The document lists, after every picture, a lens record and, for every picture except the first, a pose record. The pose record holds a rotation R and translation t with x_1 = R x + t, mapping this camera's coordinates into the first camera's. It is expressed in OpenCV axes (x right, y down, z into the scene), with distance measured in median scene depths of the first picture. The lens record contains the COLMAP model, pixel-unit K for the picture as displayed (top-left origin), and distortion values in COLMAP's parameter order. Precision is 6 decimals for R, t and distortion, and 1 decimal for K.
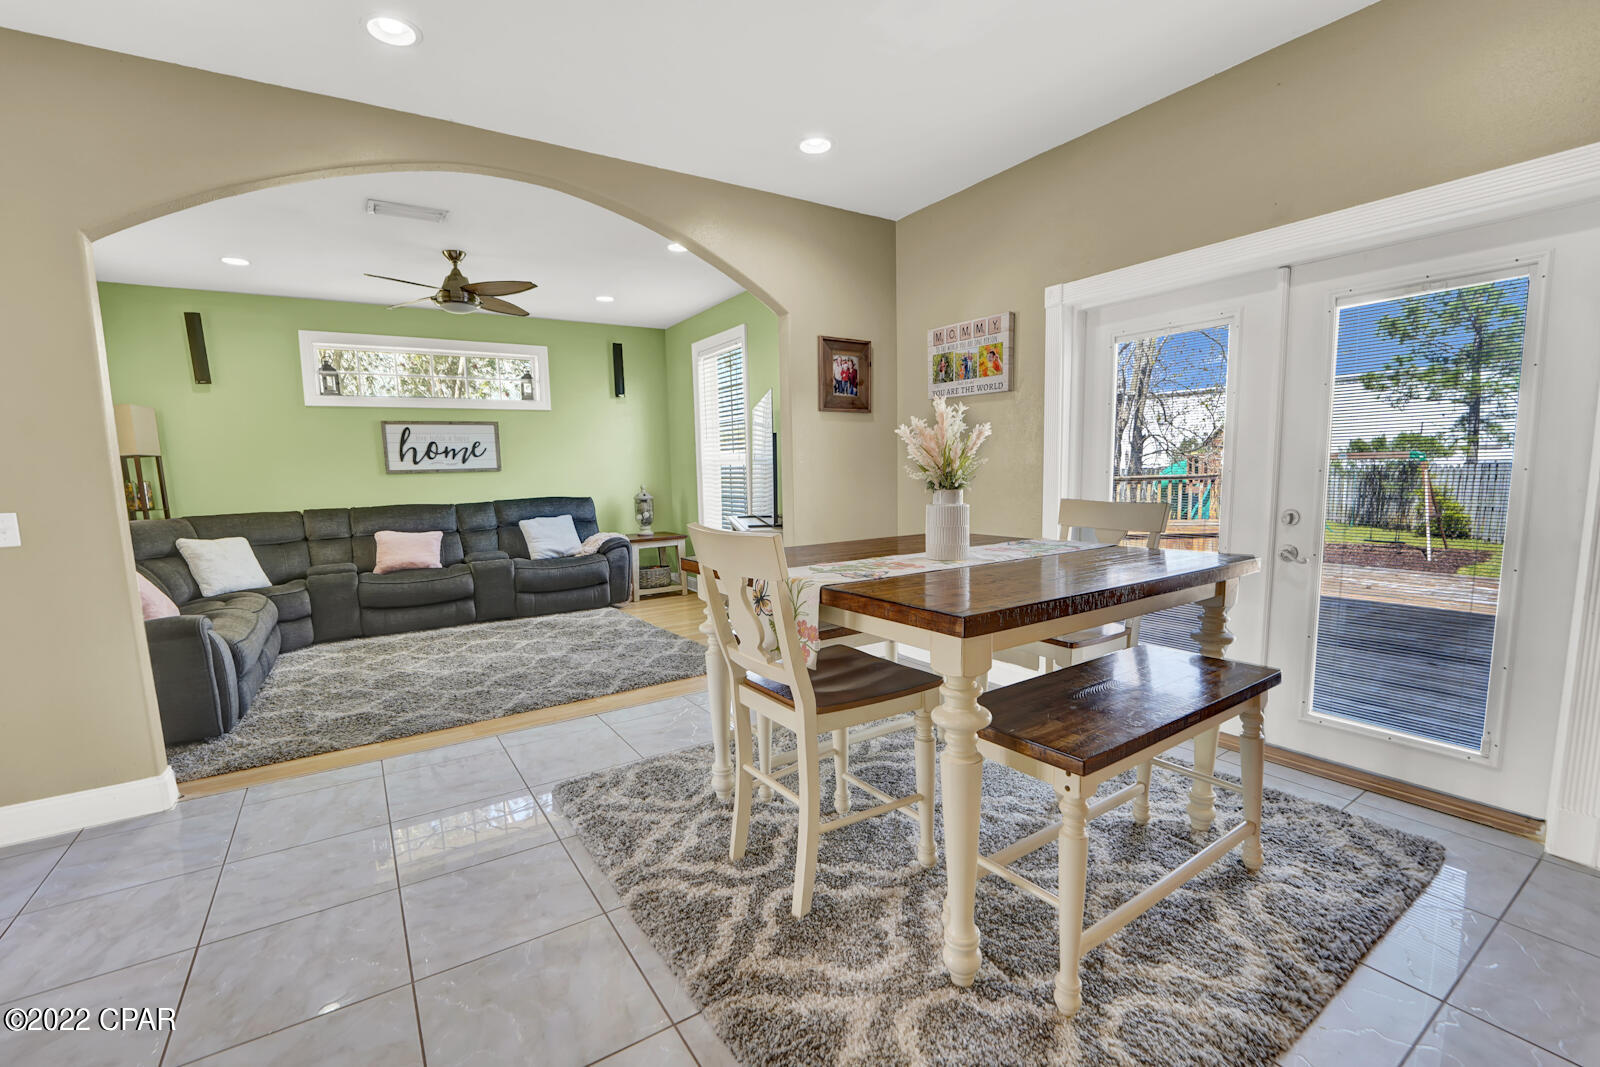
lens RADIAL K [[676.3, 0, 788.7], [0, 676.3, 552.5], [0, 0, 1]] dist [-0.017053, 0.000513]
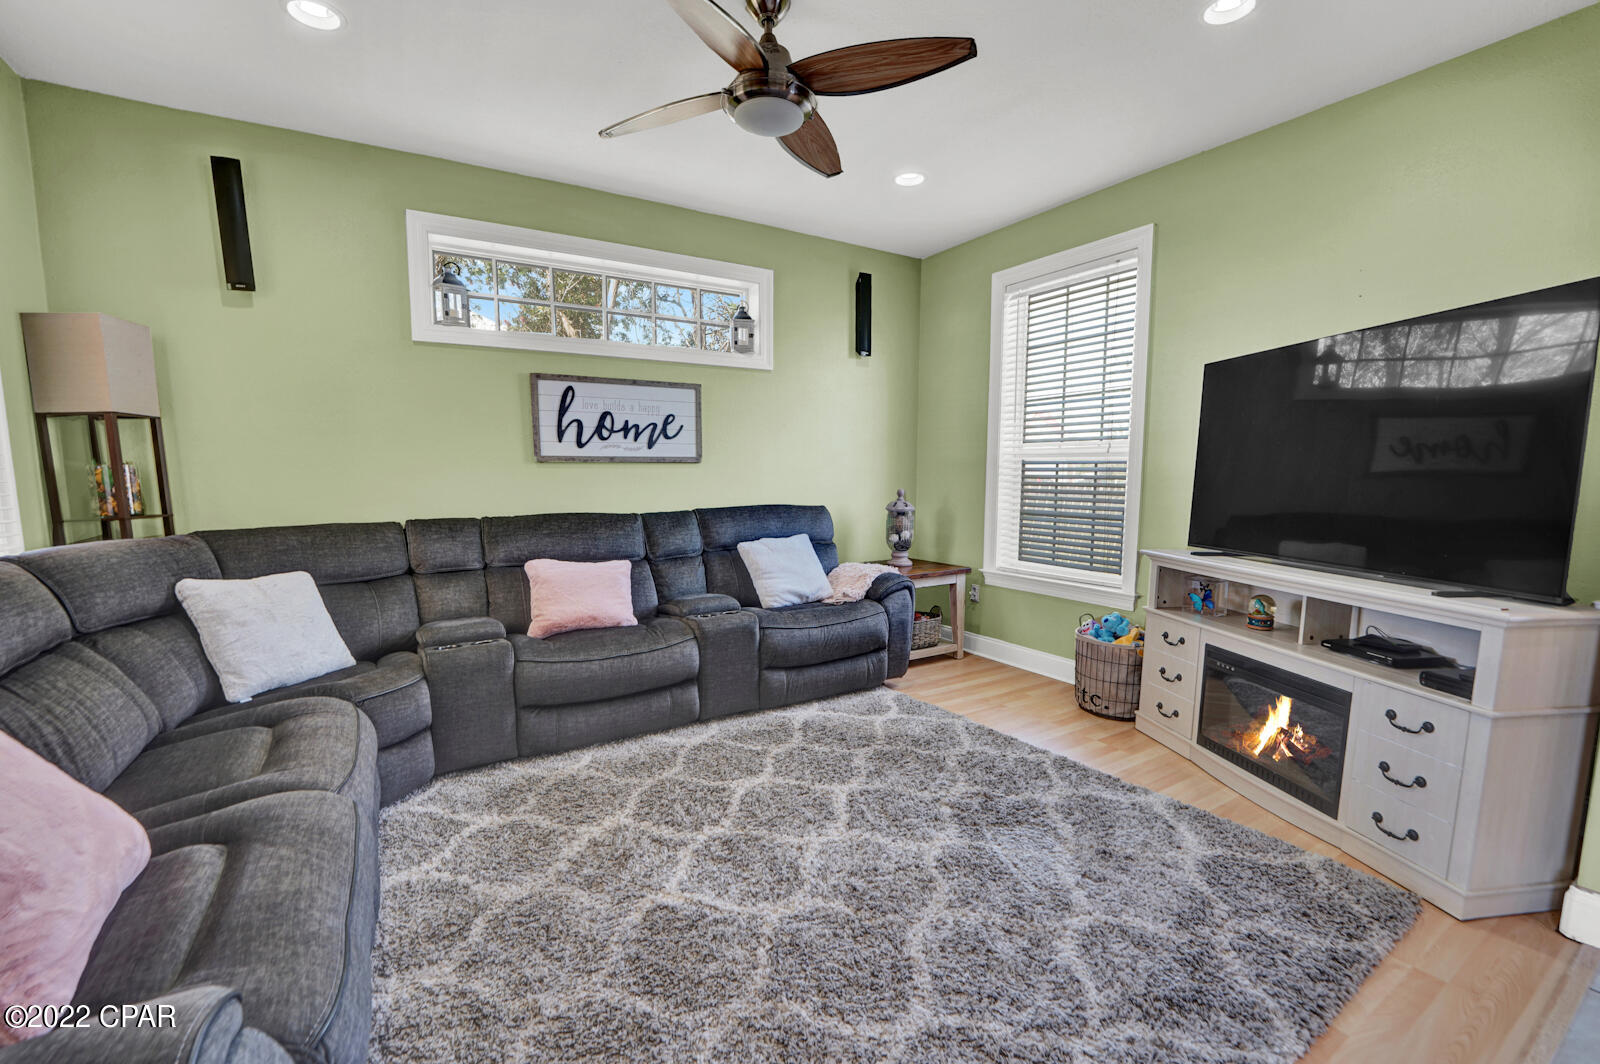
lens RADIAL K [[678.4, 0, 805.6], [0, 678.4, 551.0], [0, 0, 1]] dist [-0.015754, 0.000139]
pose [[0.999523, 0.025547, -0.017366, -0.405364], [-0.025648, 0.999655, -0.005646, -0.046708], [0.017216, 0.006088, 0.999833, 0.467360]]
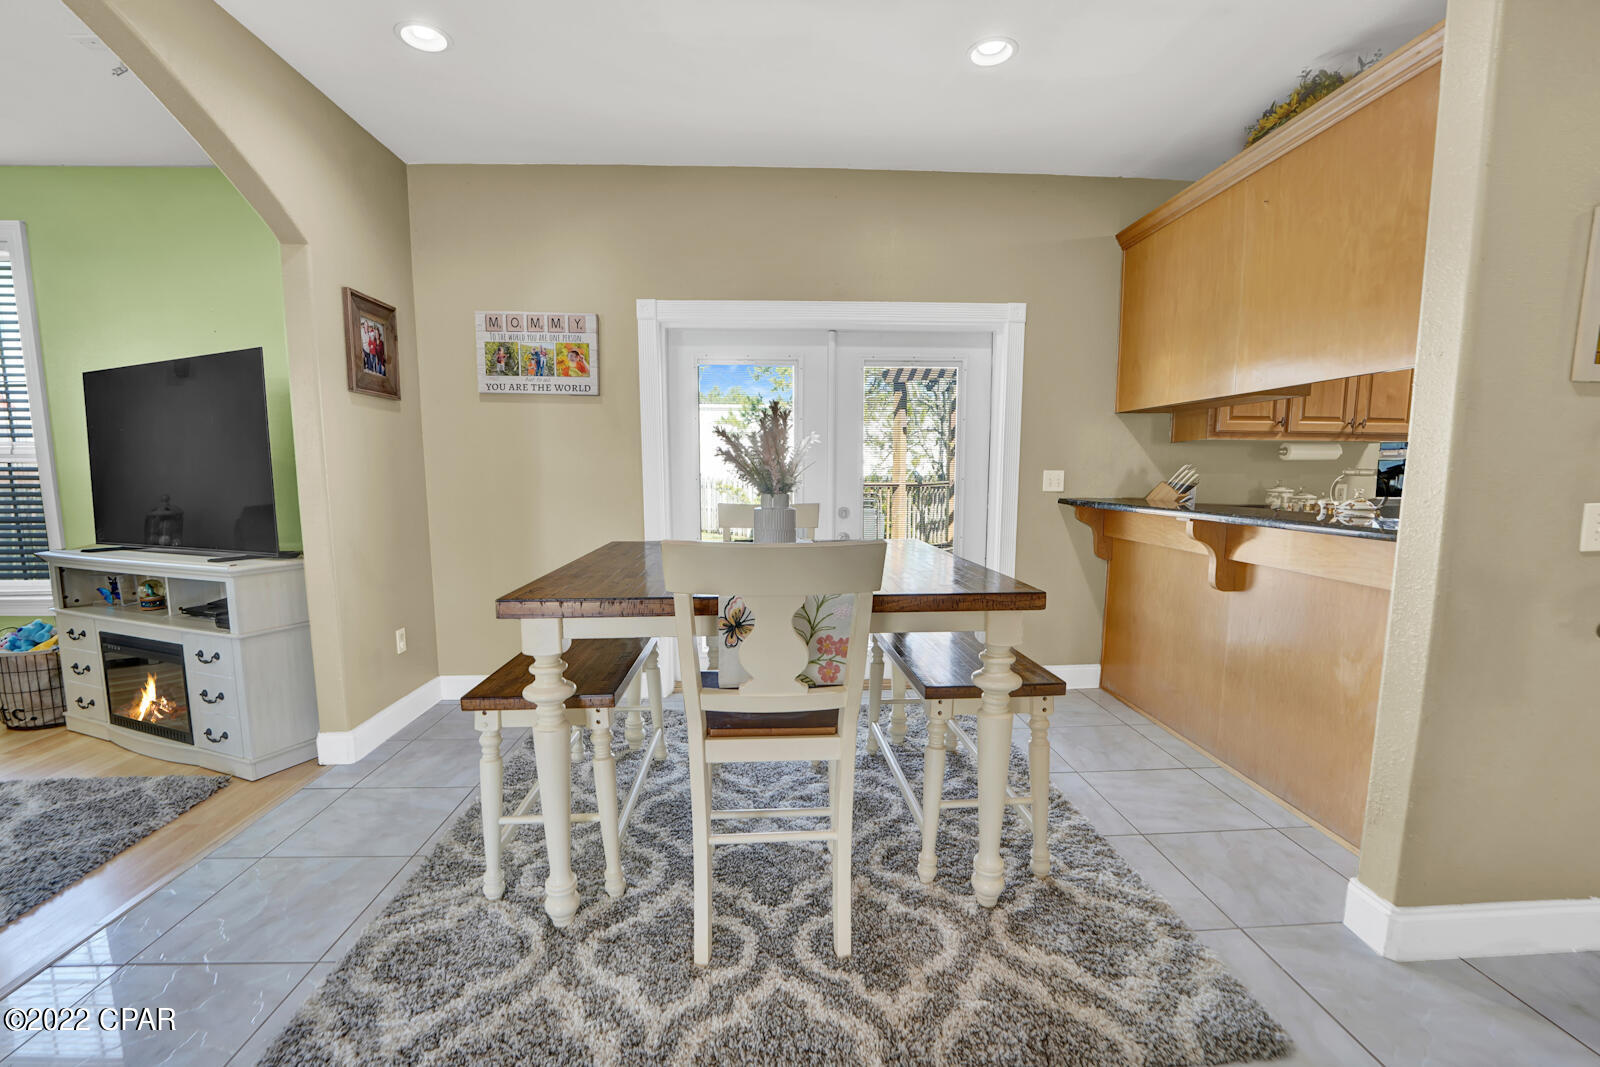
lens RADIAL K [[676.3, 0, 788.7], [0, 676.3, 552.5], [0, 0, 1]] dist [-0.017053, 0.000513]
pose [[0.519292, -0.080653, 0.850783, -0.264570], [0.093254, 0.994940, 0.037399, -0.017291], [-0.849494, 0.059917, 0.524185, 0.190196]]
